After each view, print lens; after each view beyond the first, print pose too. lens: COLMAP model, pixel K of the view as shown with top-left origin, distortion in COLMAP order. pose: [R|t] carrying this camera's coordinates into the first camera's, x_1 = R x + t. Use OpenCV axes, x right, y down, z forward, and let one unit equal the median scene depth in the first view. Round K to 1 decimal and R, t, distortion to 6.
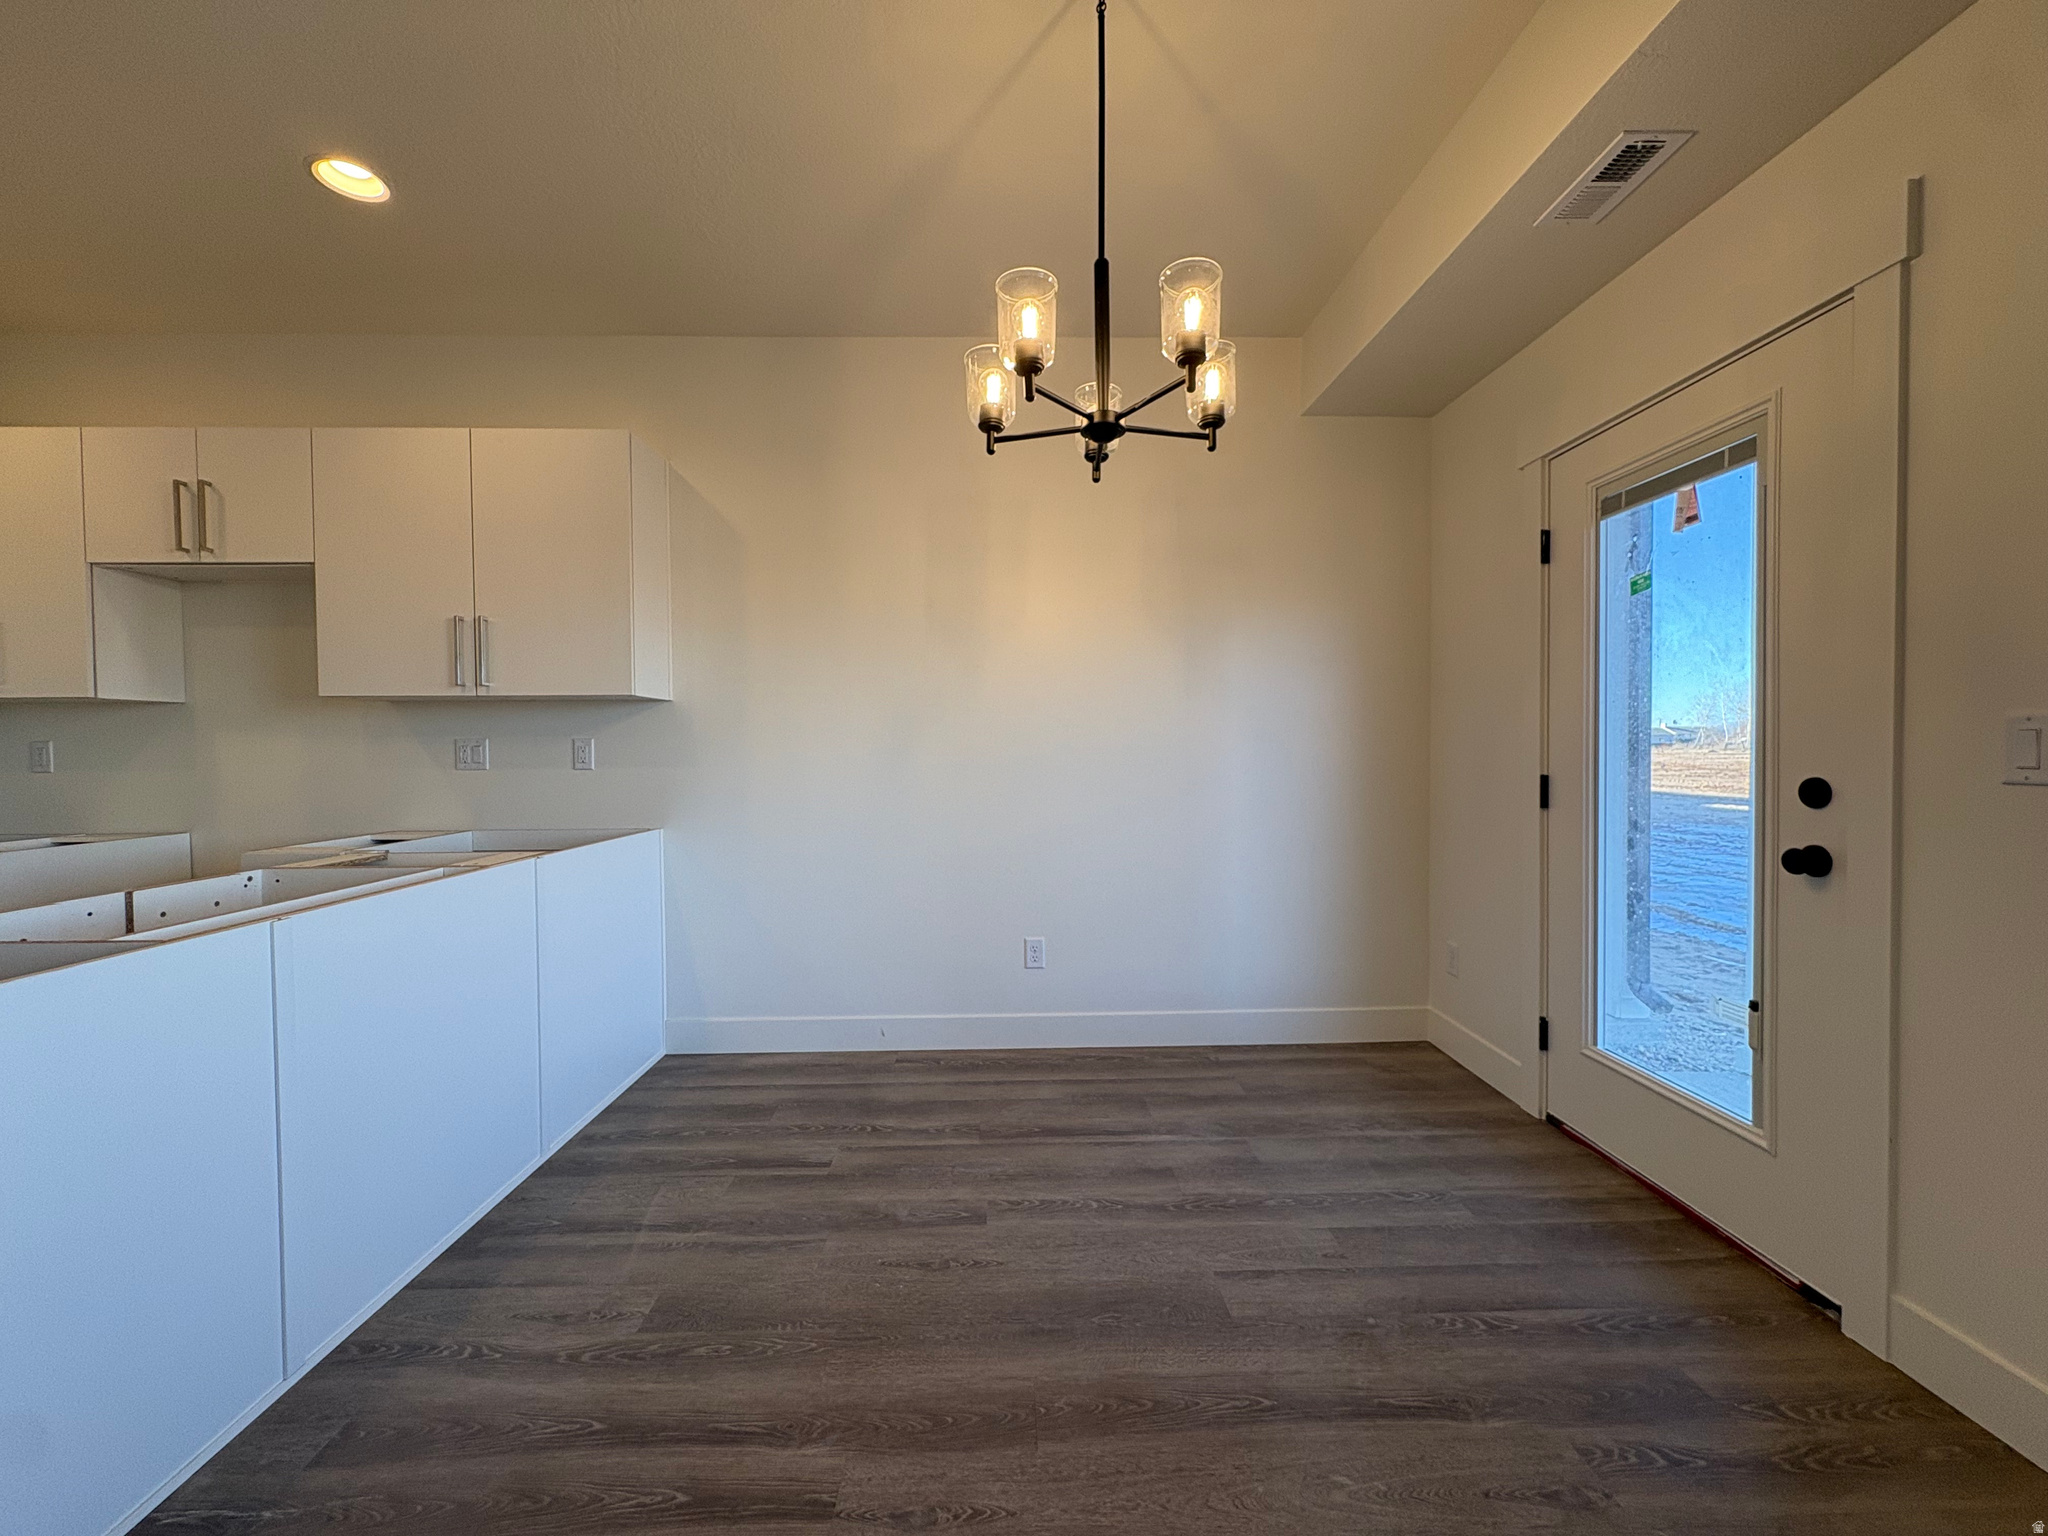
lens RADIAL K [[817.3, 0, 1019.7], [0, 817.3, 766.1], [0, 0, 1]] dist [0.002314, -0.000804]
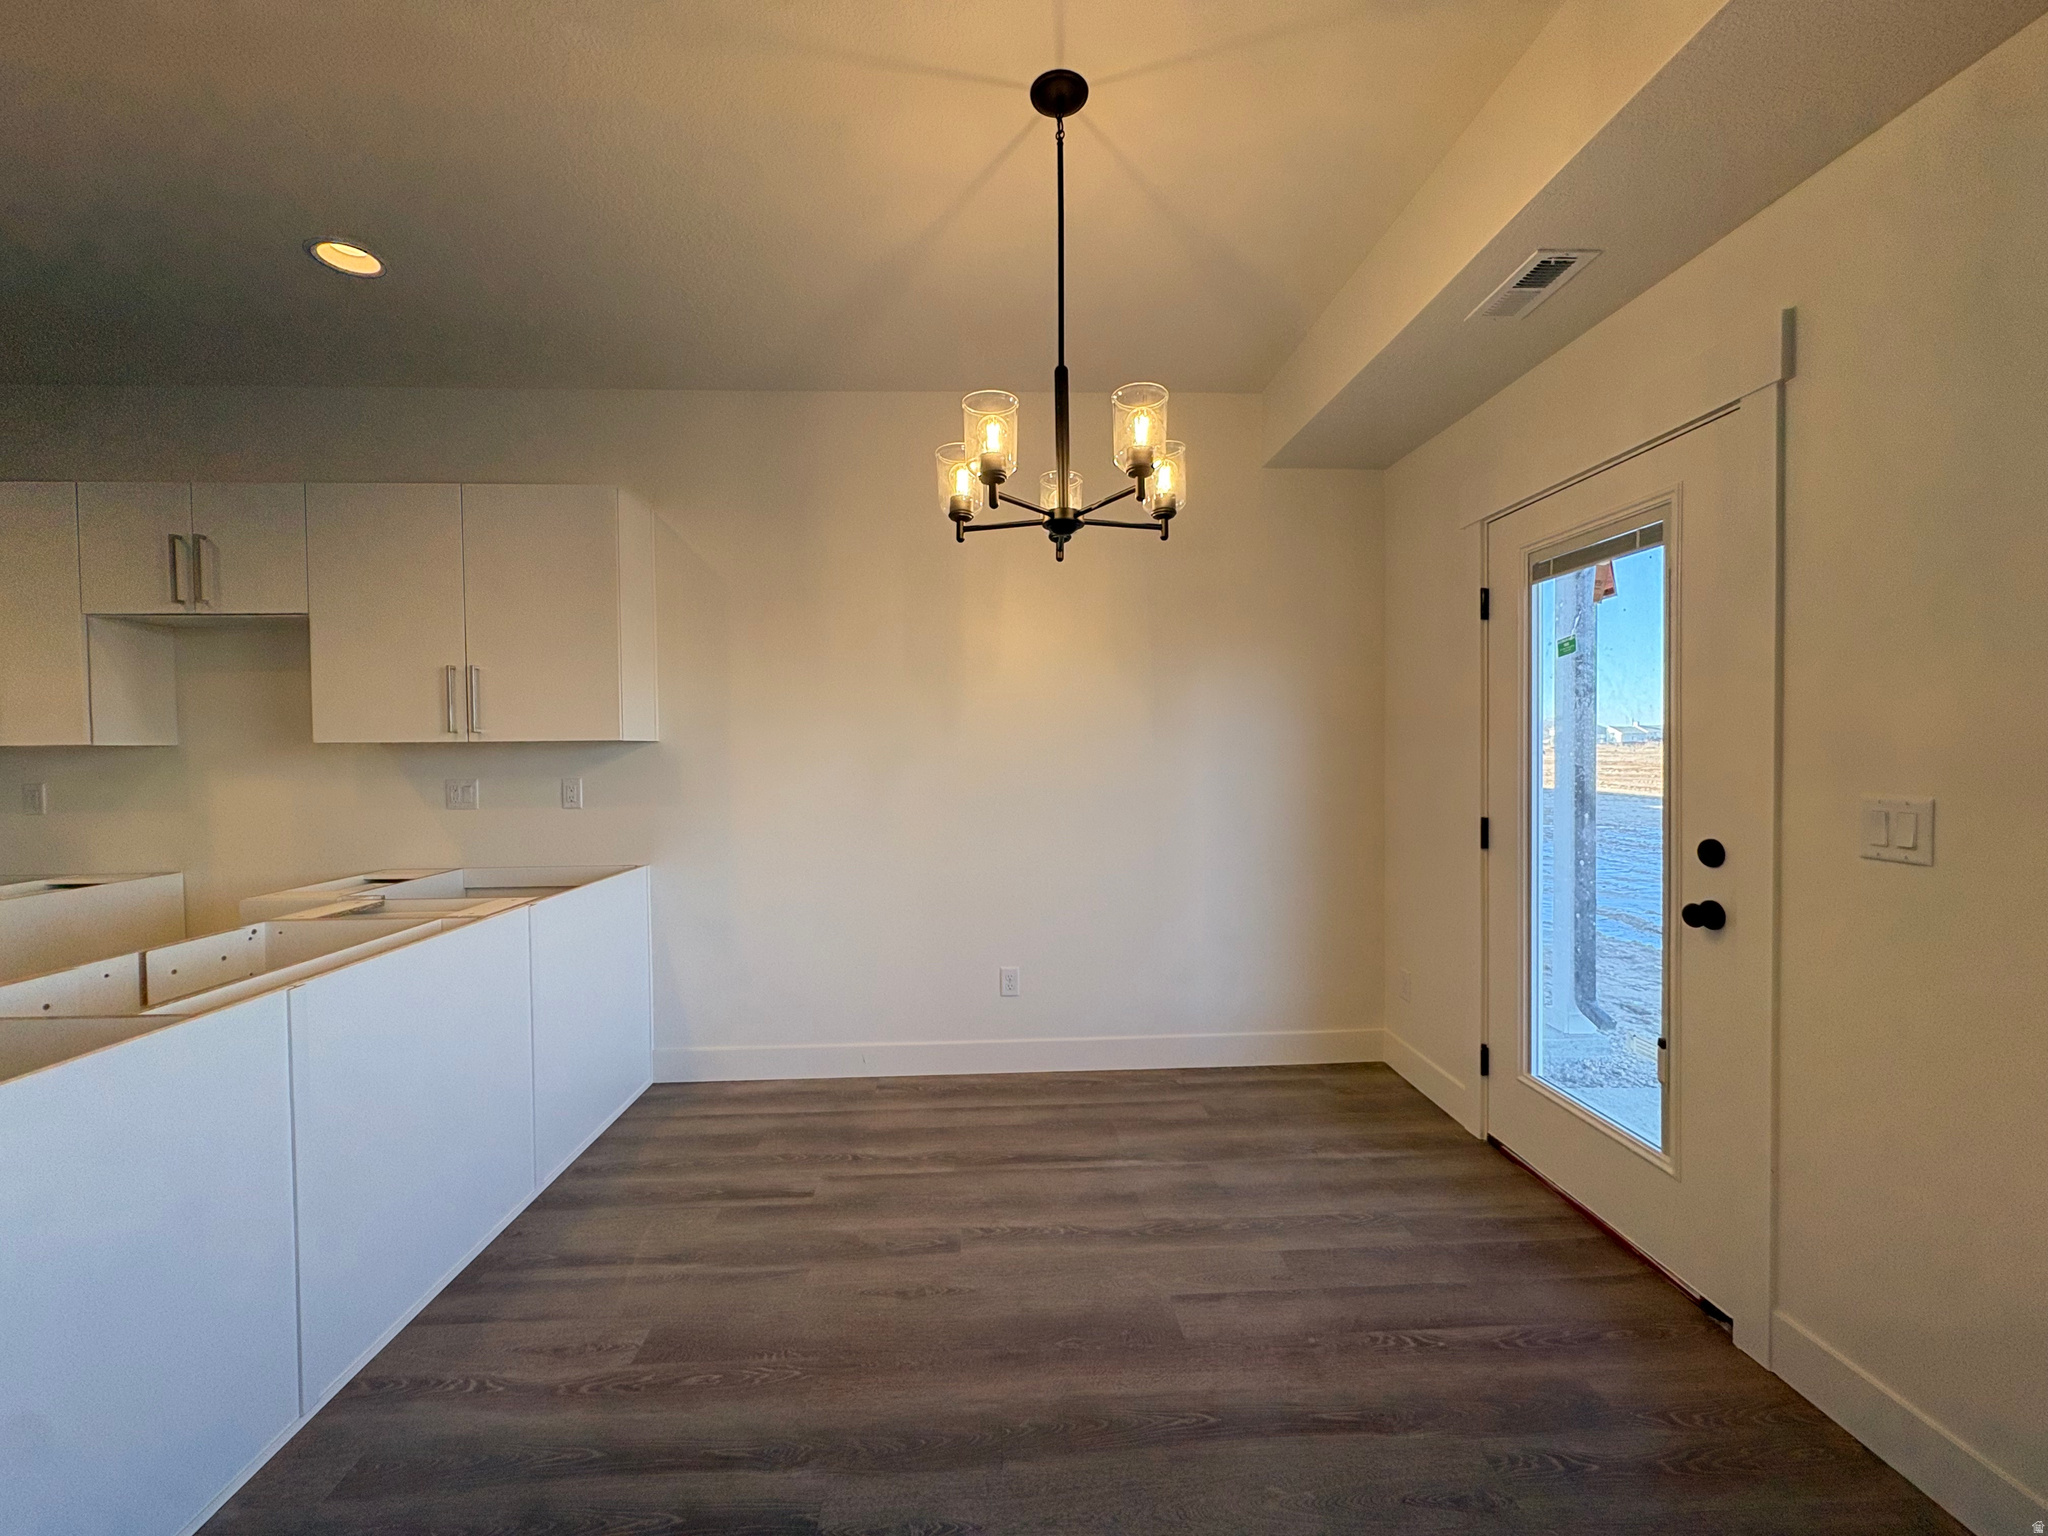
lens RADIAL K [[817.3, 0, 1020.8], [0, 817.3, 766.1], [0, 0, 1]] dist [0.002314, -0.000804]
pose [[0.999778, -0.003500, 0.020758, 0.017985], [0.003490, 0.999994, 0.000536, -0.073388], [-0.020759, -0.000463, 0.999784, -0.067180]]
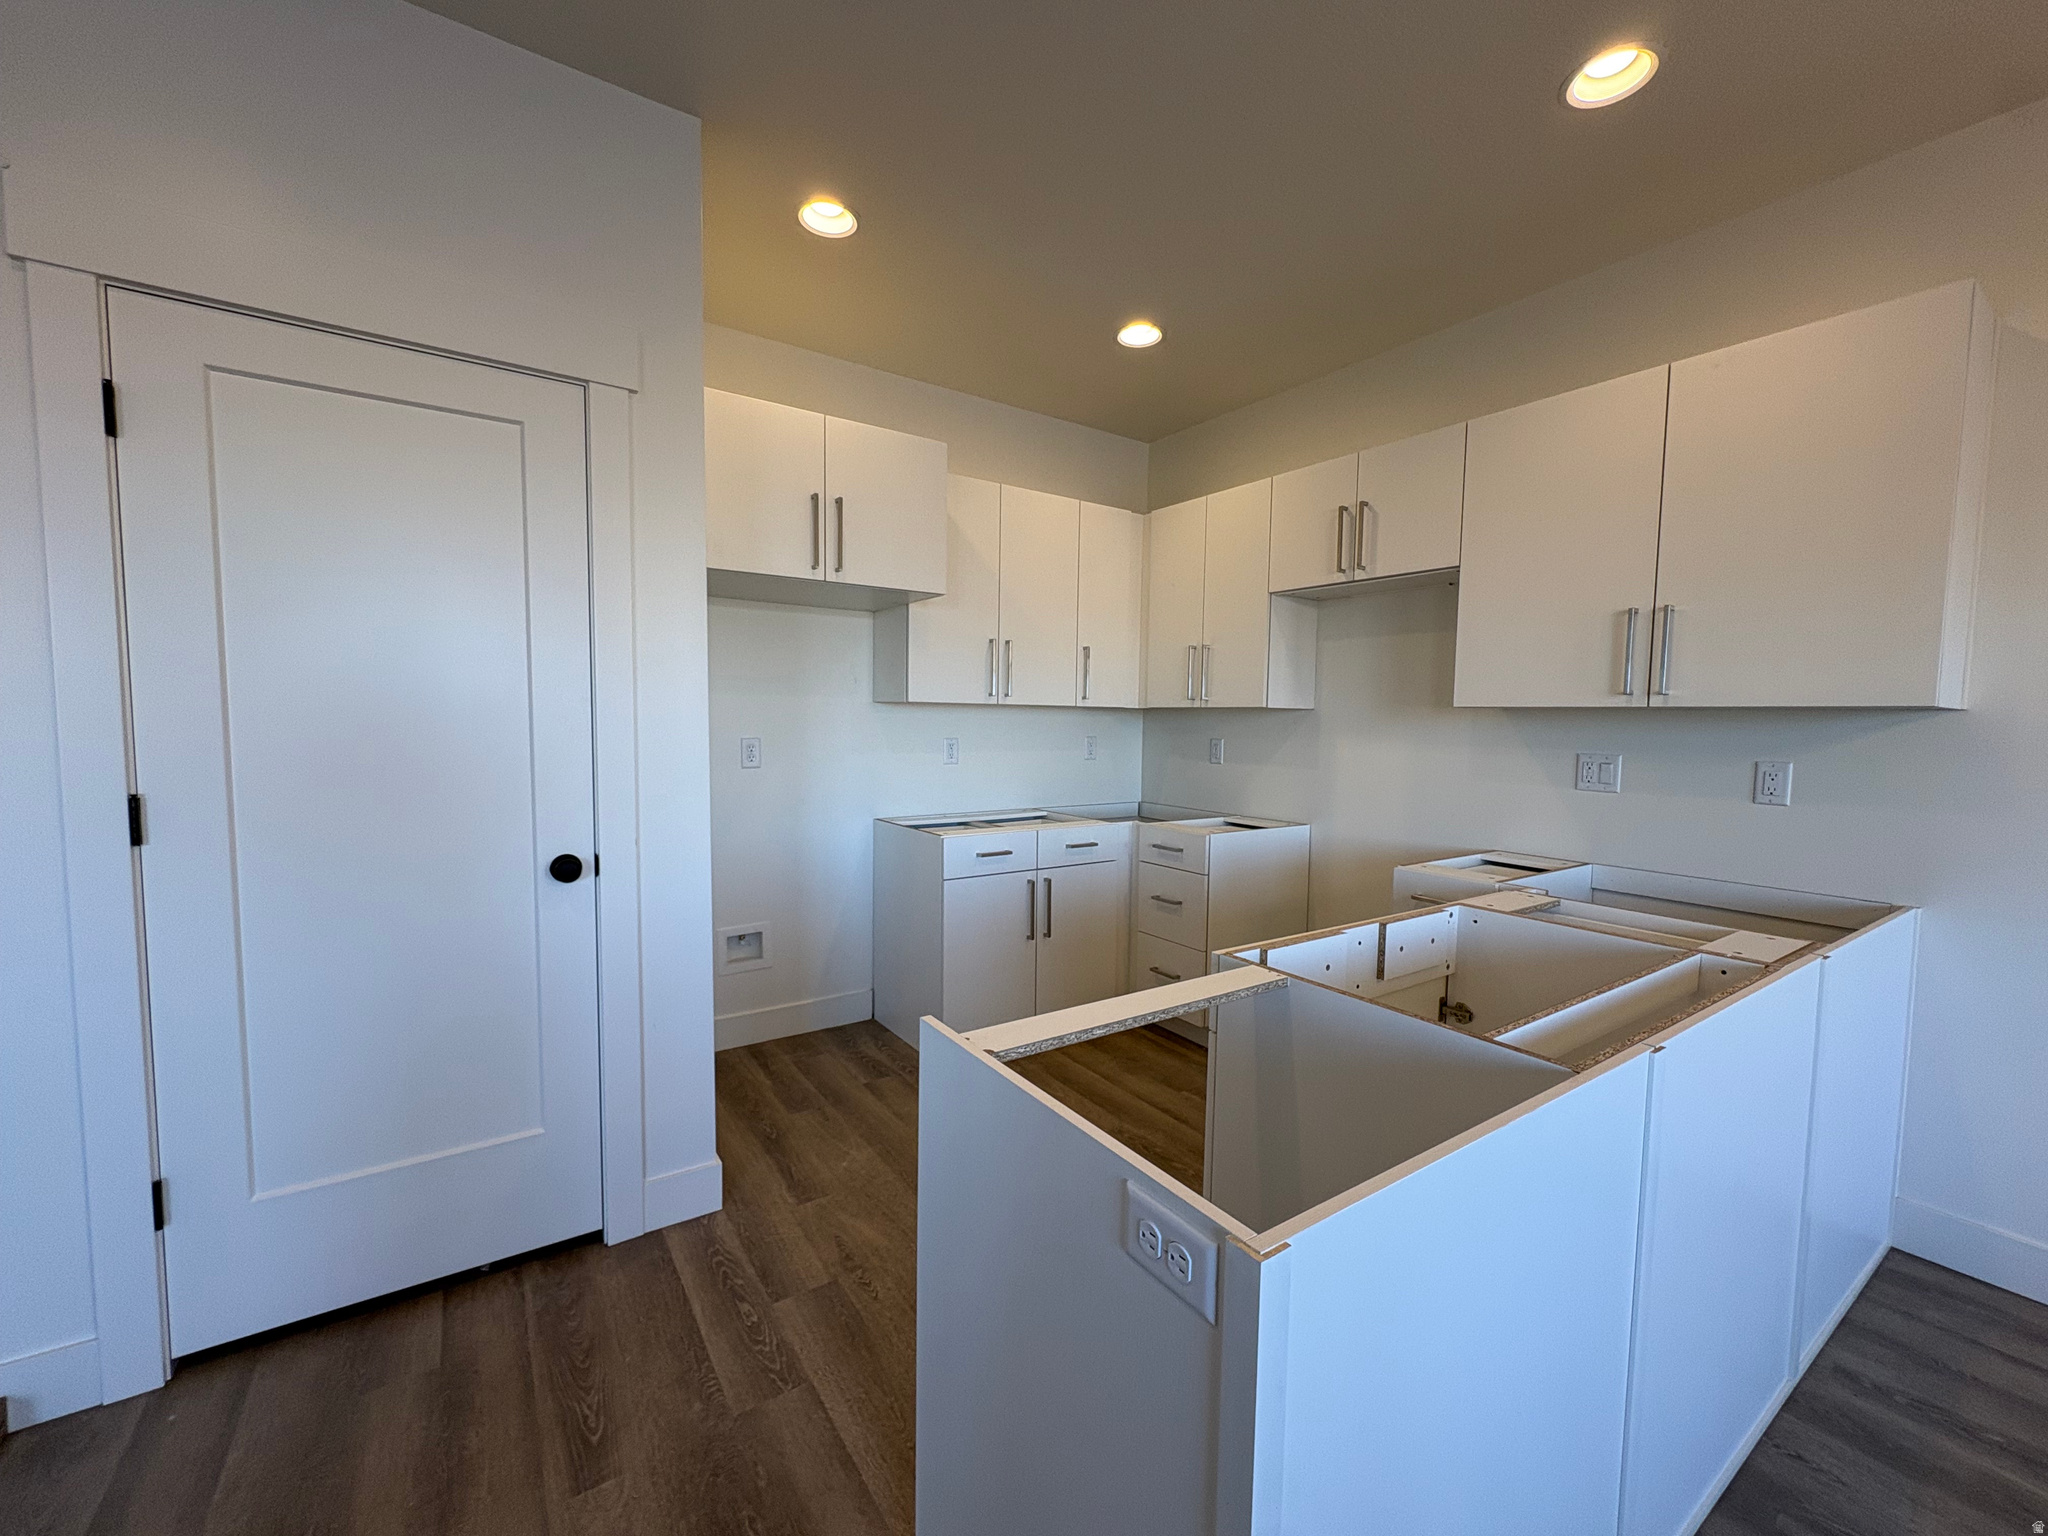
lens RADIAL K [[817.3, 0, 1024.9], [0, 817.3, 769.2], [0, 0, 1]] dist [0.002314, -0.000804]
pose [[0.551181, 0.068798, -0.831544, -0.458139], [-0.040229, 0.997627, 0.055874, -0.062709], [0.833415, 0.002656, 0.552641, 0.080211]]
